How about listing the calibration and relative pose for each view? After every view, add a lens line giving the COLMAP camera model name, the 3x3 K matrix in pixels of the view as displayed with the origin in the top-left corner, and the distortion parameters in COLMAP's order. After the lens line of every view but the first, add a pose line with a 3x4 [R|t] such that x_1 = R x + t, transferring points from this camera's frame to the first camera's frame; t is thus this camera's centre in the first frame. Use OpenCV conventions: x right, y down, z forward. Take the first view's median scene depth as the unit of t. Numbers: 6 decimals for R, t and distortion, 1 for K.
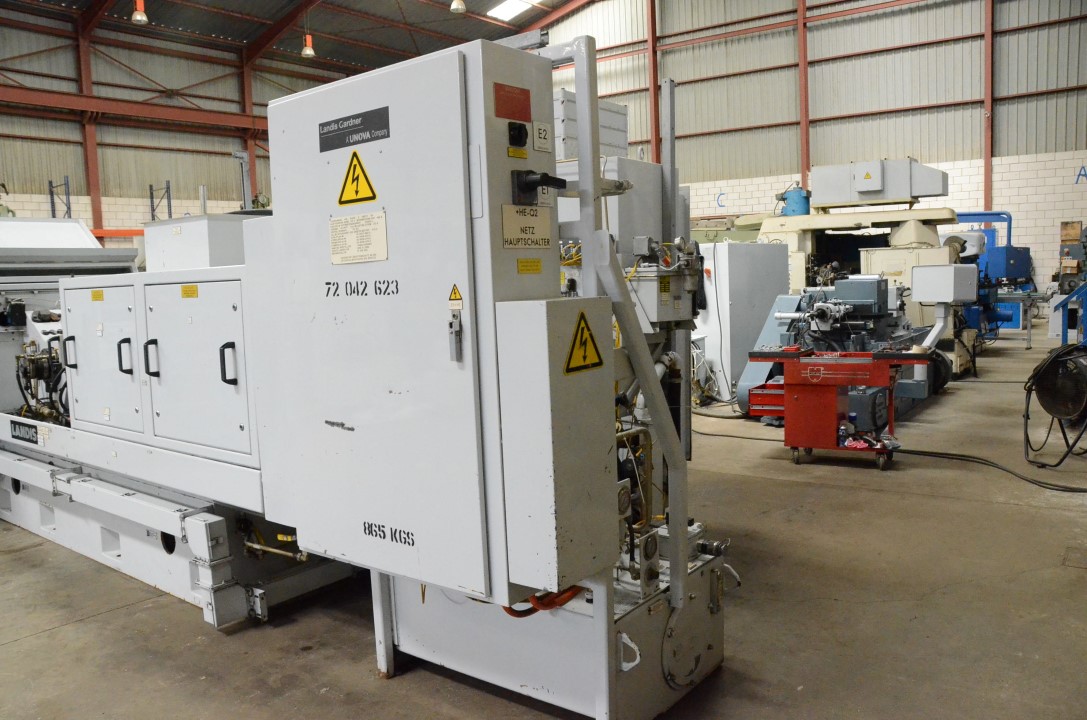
lens RADIAL K [[840.8, 0, 545.1], [0, 840.8, 366.2], [0, 0, 1]] dist [-0.115667, 0.037447]
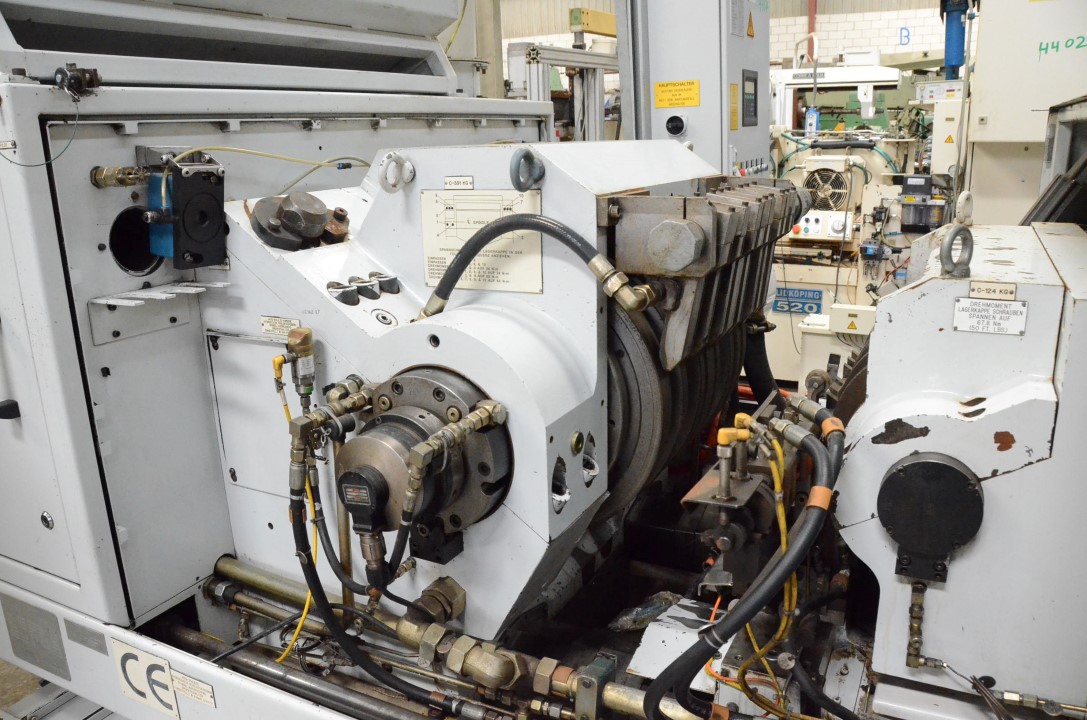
lens RADIAL K [[840.8, 0, 546.8], [0, 840.8, 369.7], [0, 0, 1]] dist [-0.115667, 0.037447]
pose [[0.983109, -0.050026, 0.176054, -0.595698], [0.020663, 0.986107, 0.164820, -0.057645], [-0.181854, -0.158398, 0.970484, 0.735463]]
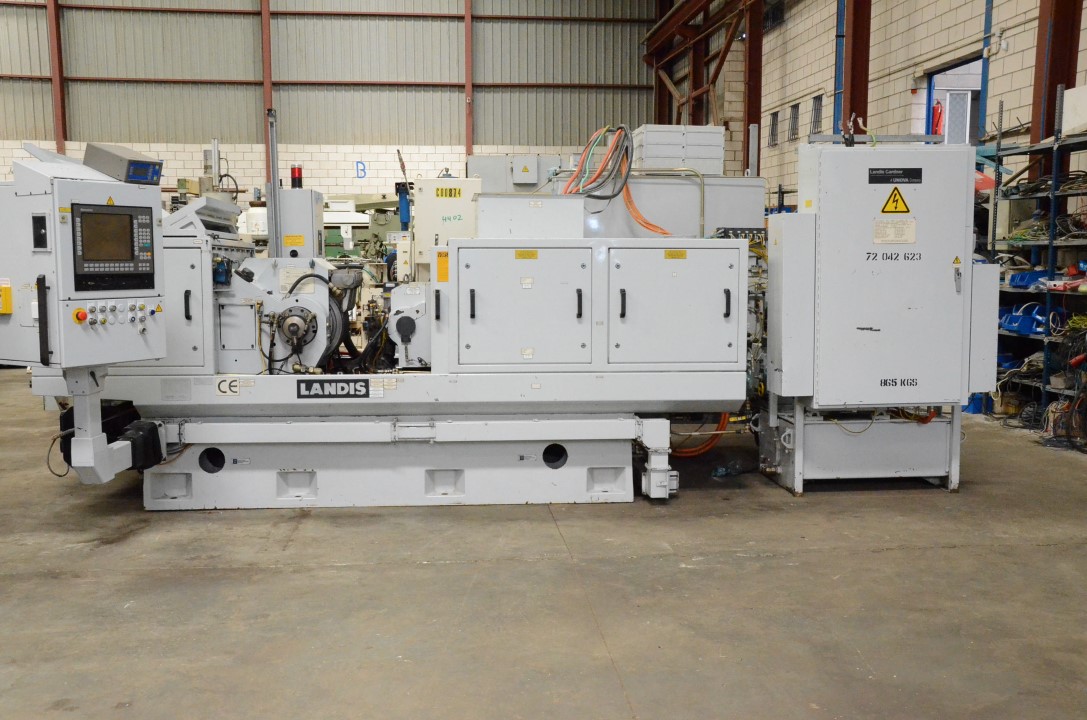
lens RADIAL K [[1120.4, 0, 544.5], [0, 1120.4, 361.7], [0, 0, 1]] dist [-0.001457, 0.000000]
pose [[0.733463, -0.031825, 0.678984, -1.251665], [0.048682, 0.998798, -0.005773, 0.061807], [-0.677983, 0.037289, 0.734131, -0.176063]]
